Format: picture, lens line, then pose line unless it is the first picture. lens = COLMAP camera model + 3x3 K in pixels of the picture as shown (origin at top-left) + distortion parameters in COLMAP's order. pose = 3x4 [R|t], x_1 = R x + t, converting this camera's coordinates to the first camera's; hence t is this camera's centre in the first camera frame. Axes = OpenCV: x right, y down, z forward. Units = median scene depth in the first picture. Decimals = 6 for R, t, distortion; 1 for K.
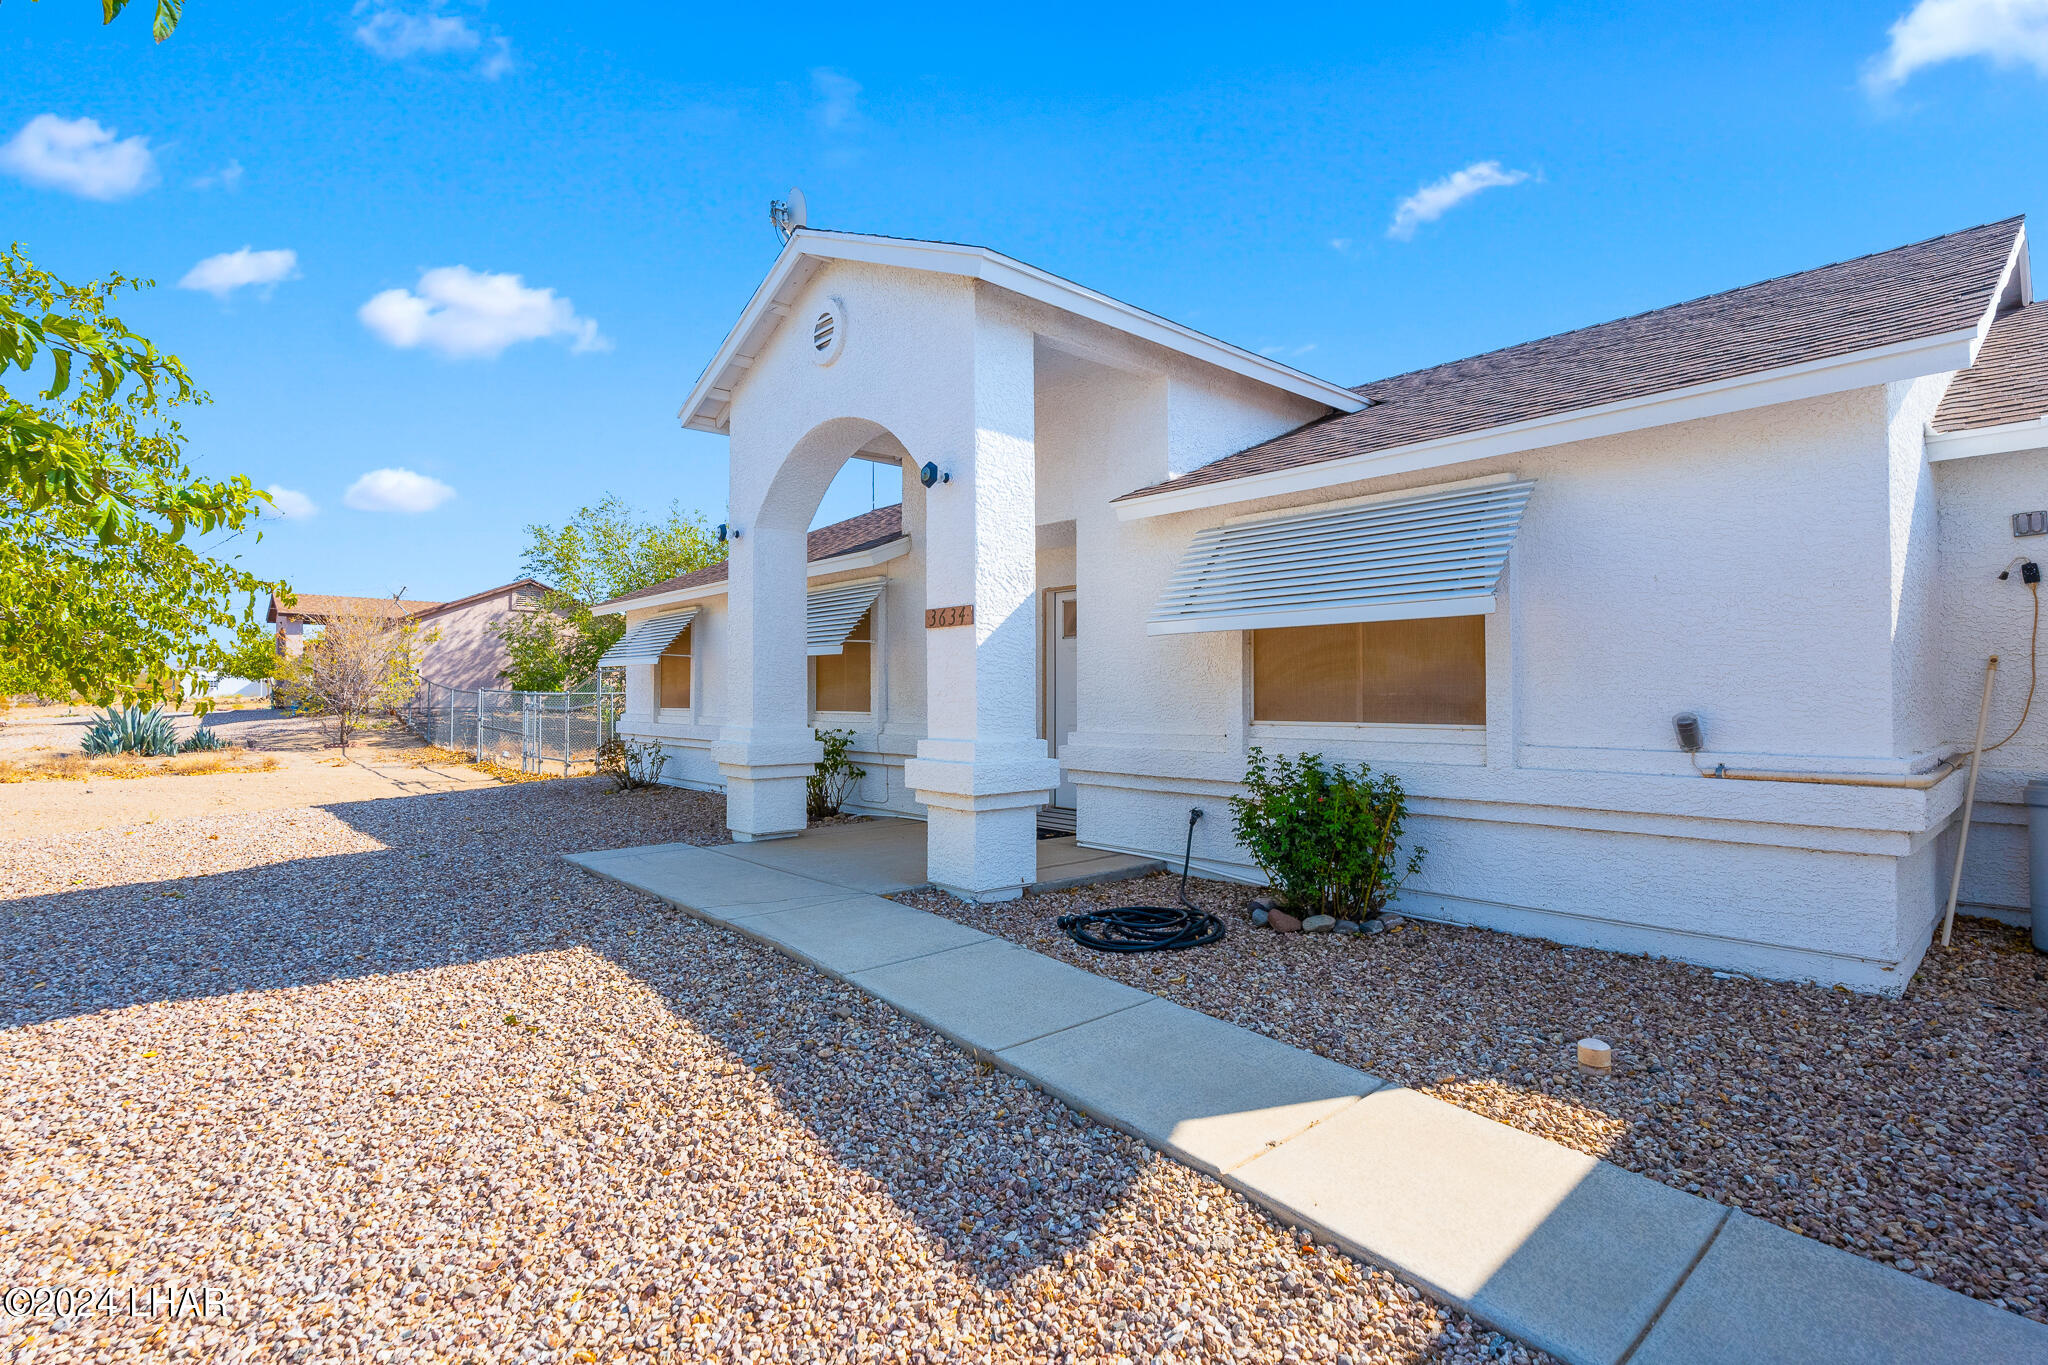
lens RADIAL K [[958.3, 0, 1029.5], [0, 958.3, 678.7], [0, 0, 1]] dist [0.001223, -0.000215]
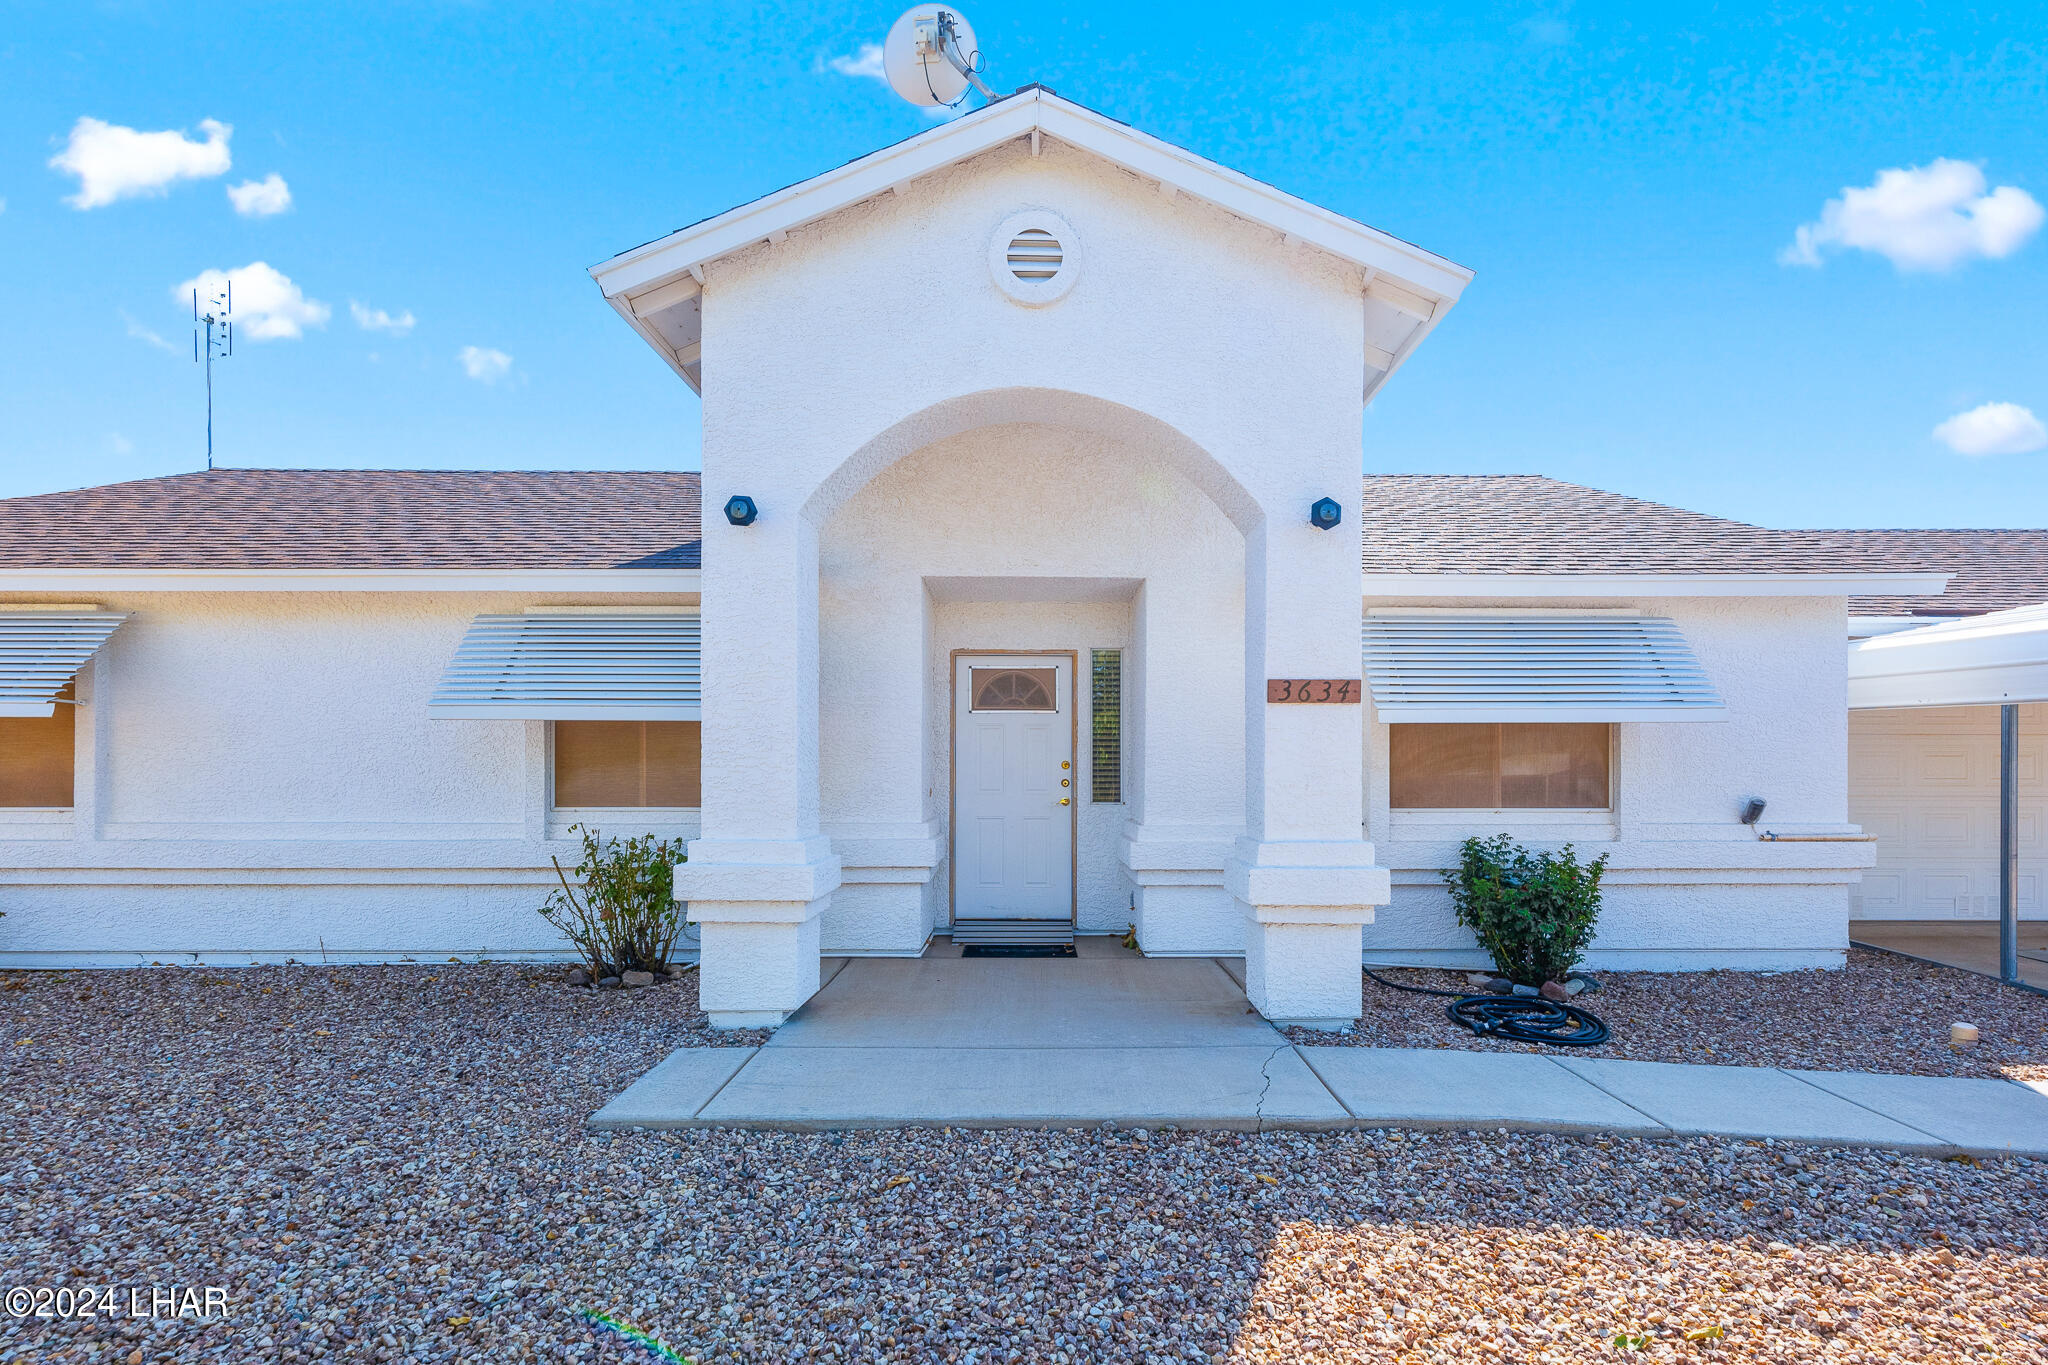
lens RADIAL K [[981.0, 0, 1028.4], [0, 981.0, 782.0], [0, 0, 1]] dist [0.001154, 0.000030]
pose [[0.672859, -0.002577, 0.739766, -0.951661], [-0.014226, 0.999764, 0.016421, 0.003457], [-0.739634, -0.021573, 0.672664, 0.675659]]
